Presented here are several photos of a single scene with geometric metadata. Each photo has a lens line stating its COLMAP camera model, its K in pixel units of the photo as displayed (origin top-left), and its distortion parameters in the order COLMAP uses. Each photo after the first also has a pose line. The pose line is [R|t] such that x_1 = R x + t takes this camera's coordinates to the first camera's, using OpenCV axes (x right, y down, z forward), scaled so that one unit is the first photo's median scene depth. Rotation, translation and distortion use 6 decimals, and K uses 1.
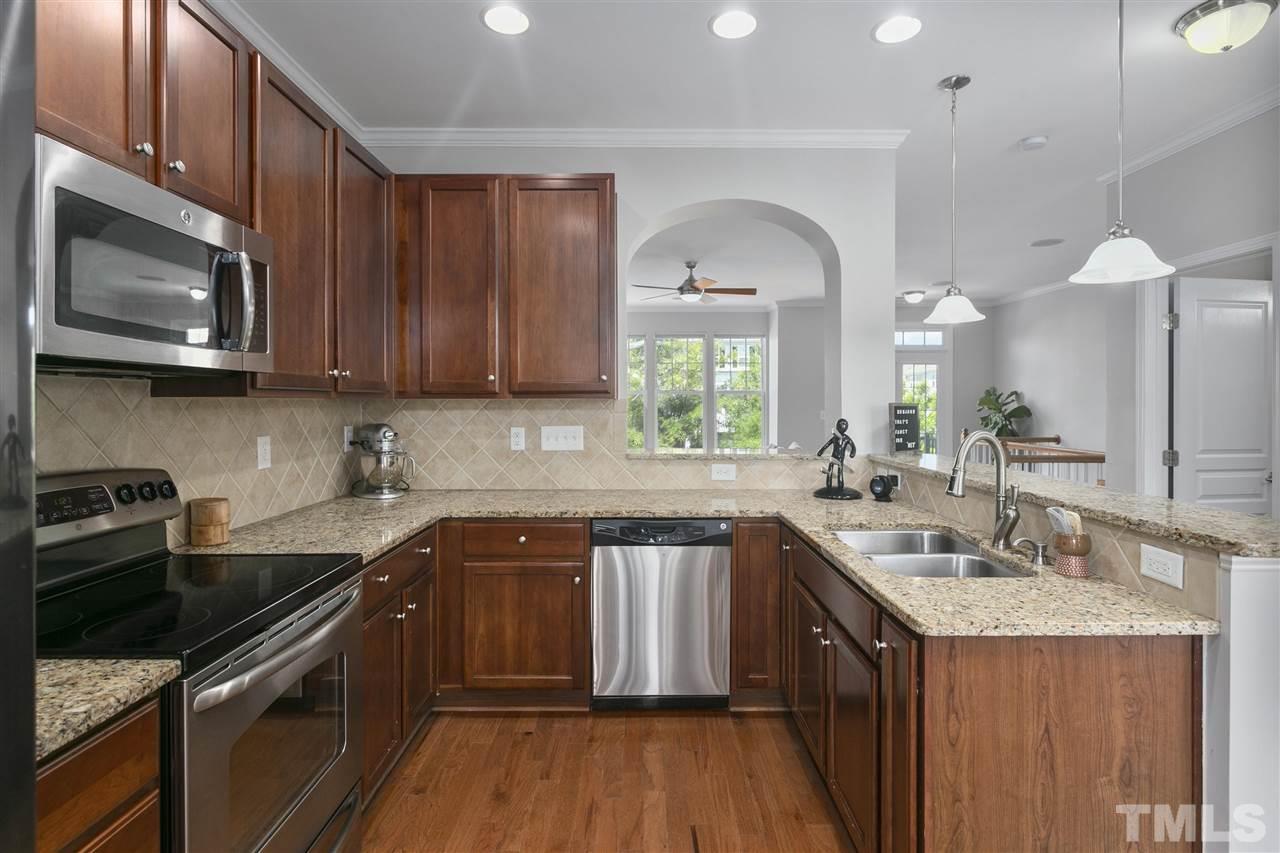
lens RADIAL K [[638.7, 0, 655.7], [0, 638.7, 406.1], [0, 0, 1]] dist [-0.002475, 0.003769]
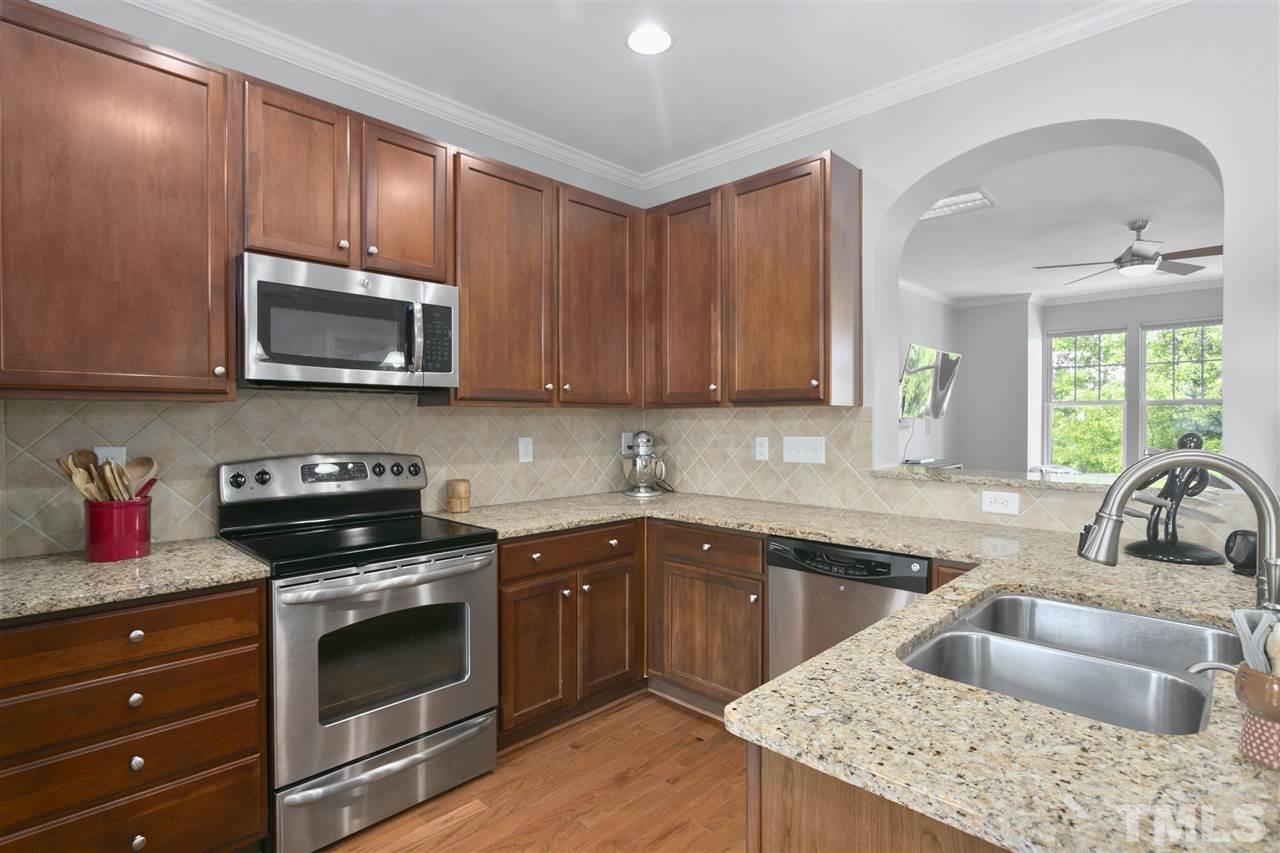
lens RADIAL K [[638.7, 0, 649.6], [0, 638.7, 425.9], [0, 0, 1]] dist [-0.002475, 0.003769]
pose [[0.707022, 0.007008, -0.707157, 0.410875], [-0.004098, 0.999975, 0.005812, 0.012782], [0.707180, -0.001211, 0.707033, 0.215021]]
